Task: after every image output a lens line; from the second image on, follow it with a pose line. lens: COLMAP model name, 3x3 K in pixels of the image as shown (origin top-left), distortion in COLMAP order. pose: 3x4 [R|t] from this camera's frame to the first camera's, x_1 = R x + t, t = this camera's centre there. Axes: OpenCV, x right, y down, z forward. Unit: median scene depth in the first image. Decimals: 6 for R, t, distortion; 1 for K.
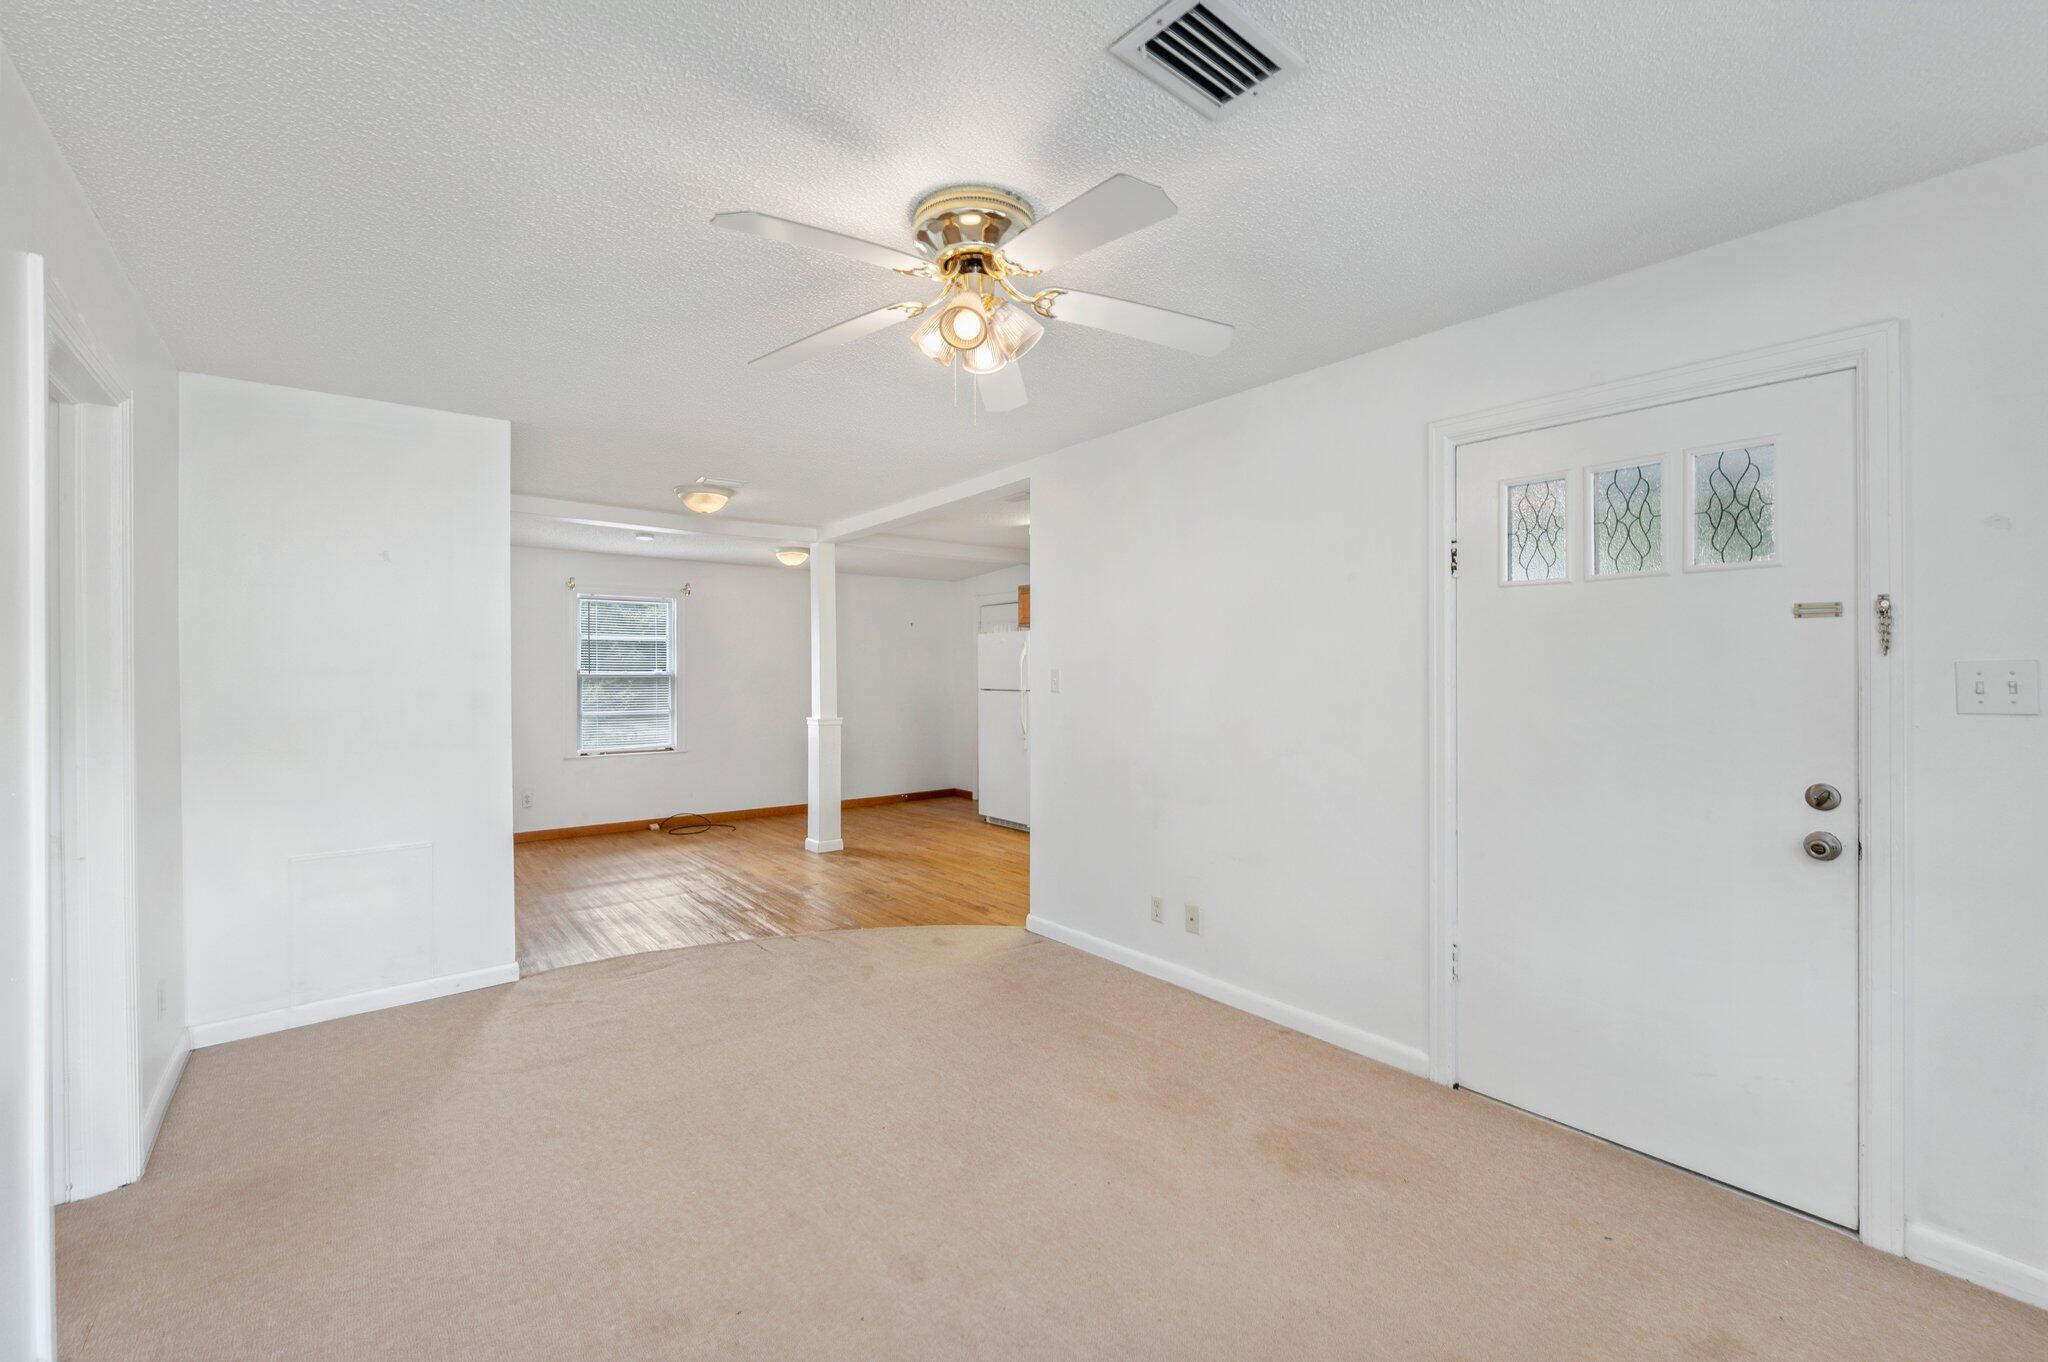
lens RADIAL K [[840.6, 0, 1024.0], [0, 840.6, 681.0], [0, 0, 1]] dist [-0.000845, -0.000449]
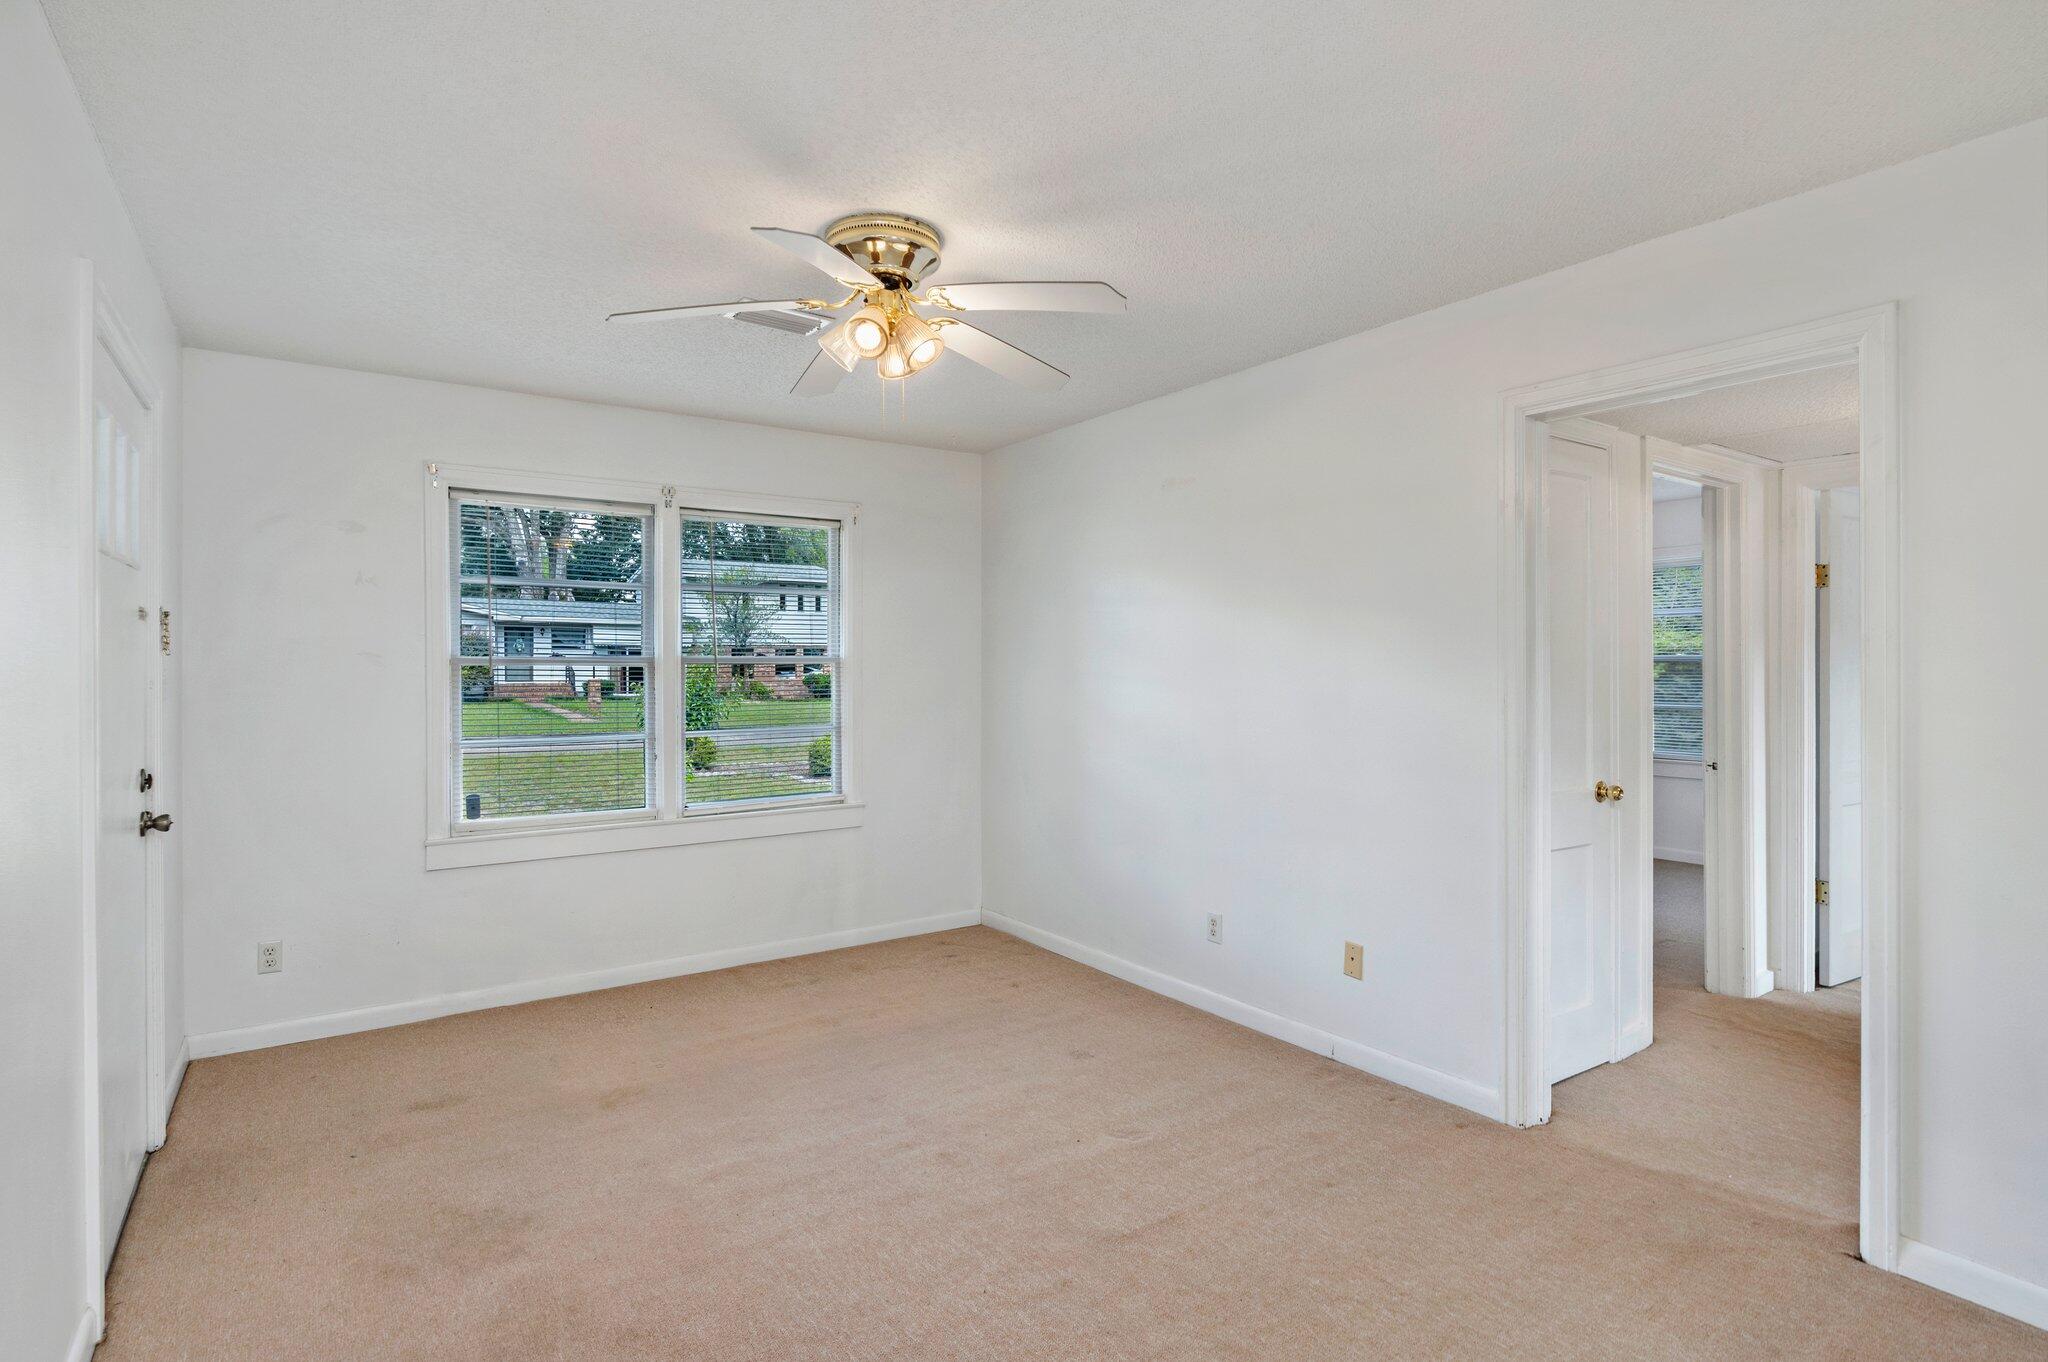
lens RADIAL K [[1012.5, 0, 1024.0], [0, 1012.5, 681.0], [0, 0, 1]] dist [-0.002172, -0.000236]
pose [[-0.997113, 0.002695, 0.075884, -0.257738], [0.004410, 0.999739, 0.022438, -0.012762], [-0.075804, 0.022708, -0.996864, 1.803415]]
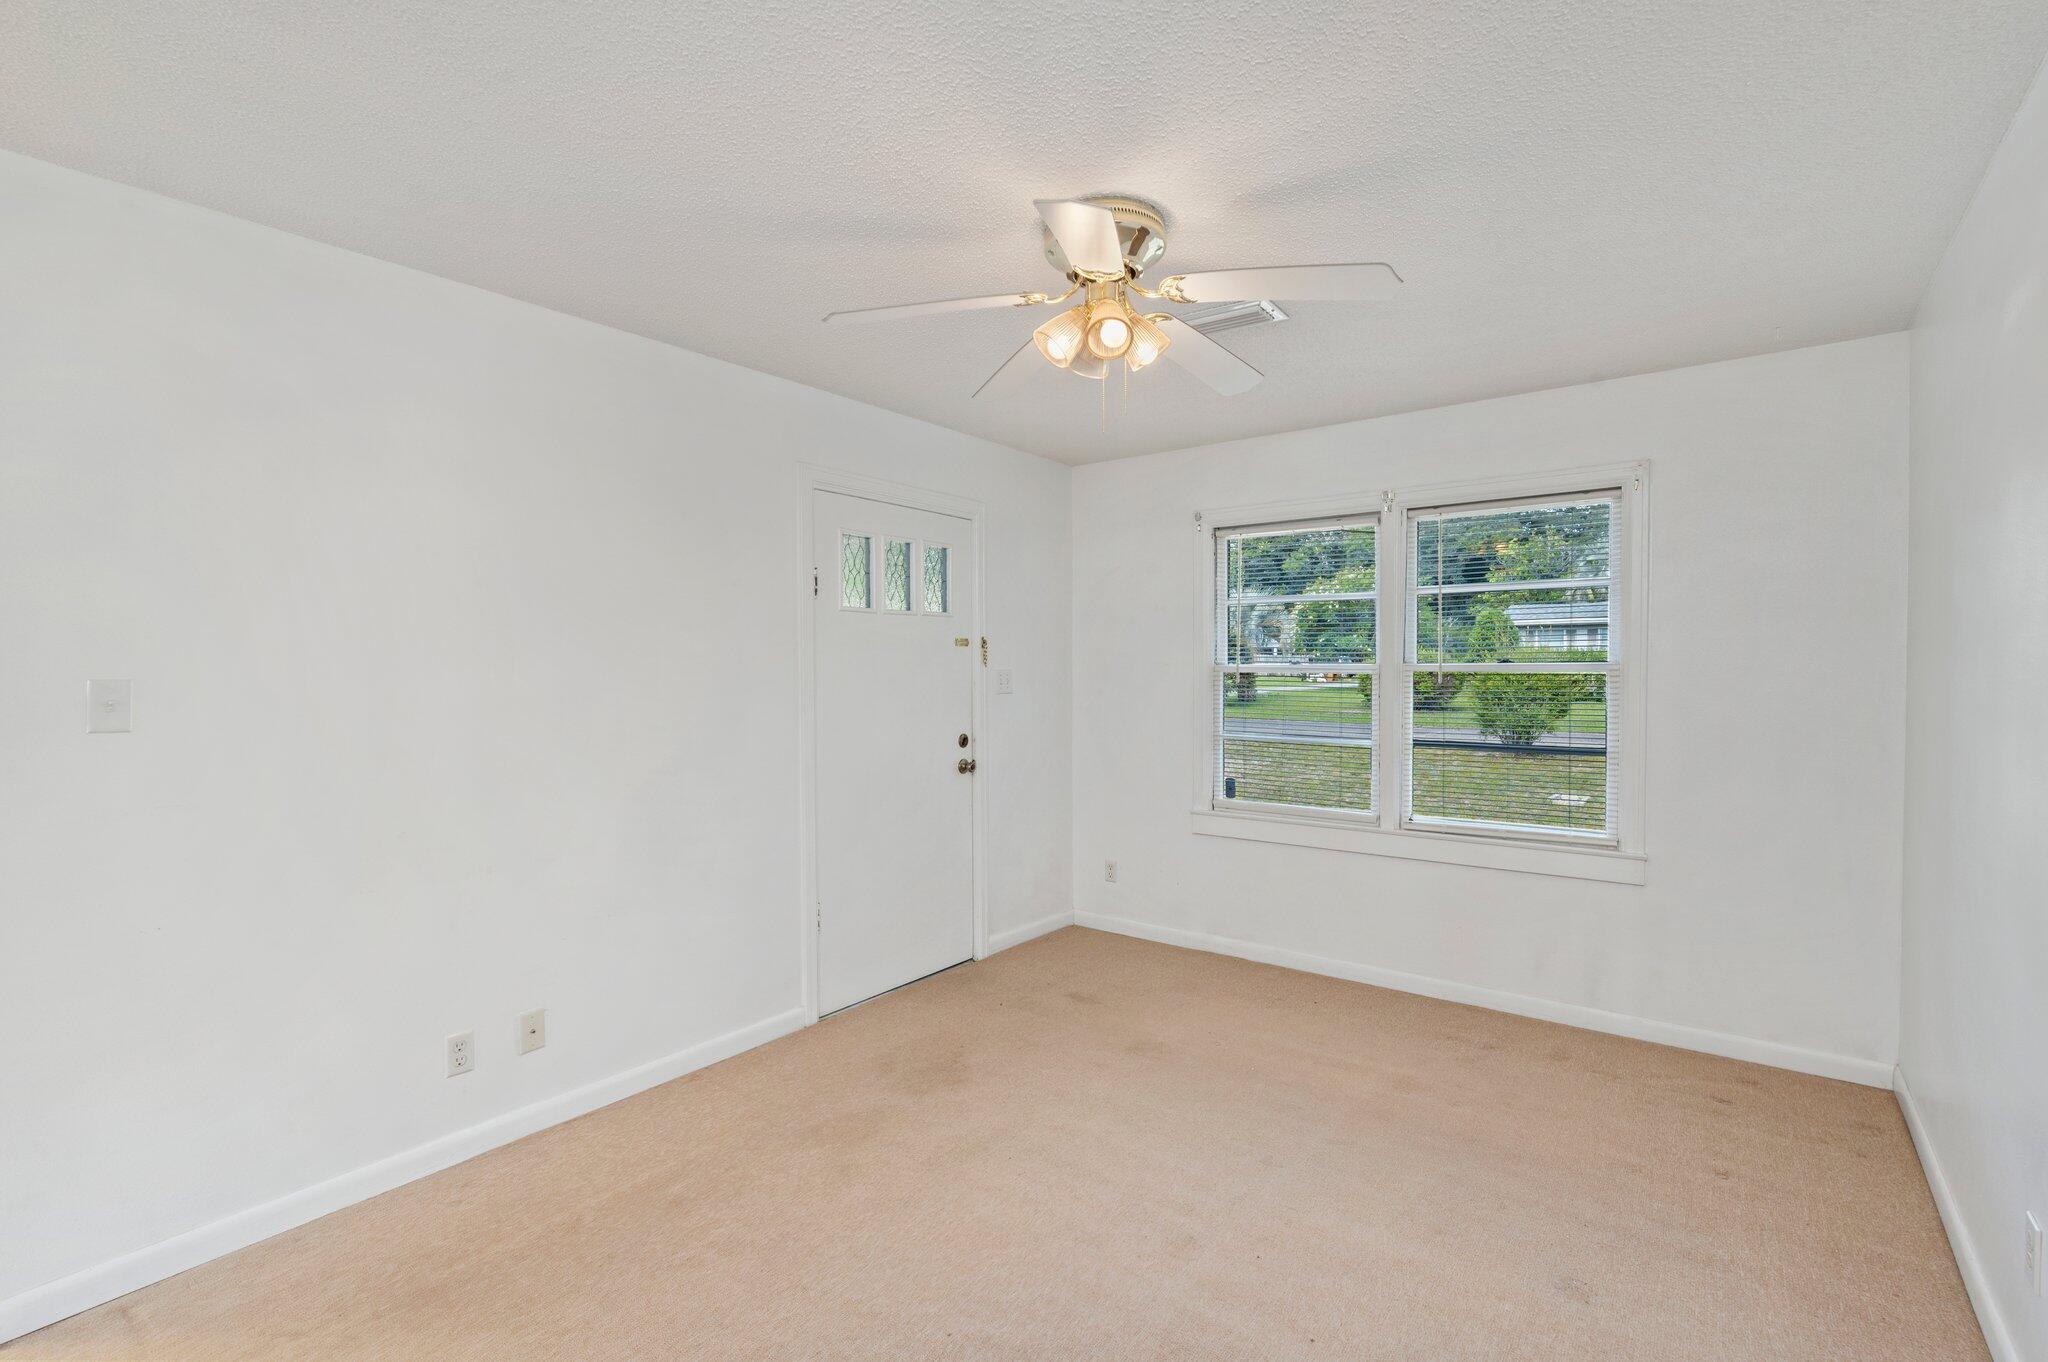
lens RADIAL K [[930.9, 0, 1024.0], [0, 930.9, 681.0], [0, 0, 1]] dist [-0.001125, -0.000147]
pose [[-0.230875, -0.015527, 0.972860, -0.909019], [0.013474, 0.999726, 0.019153, -0.027841], [-0.972890, 0.017530, -0.230602, 1.083049]]
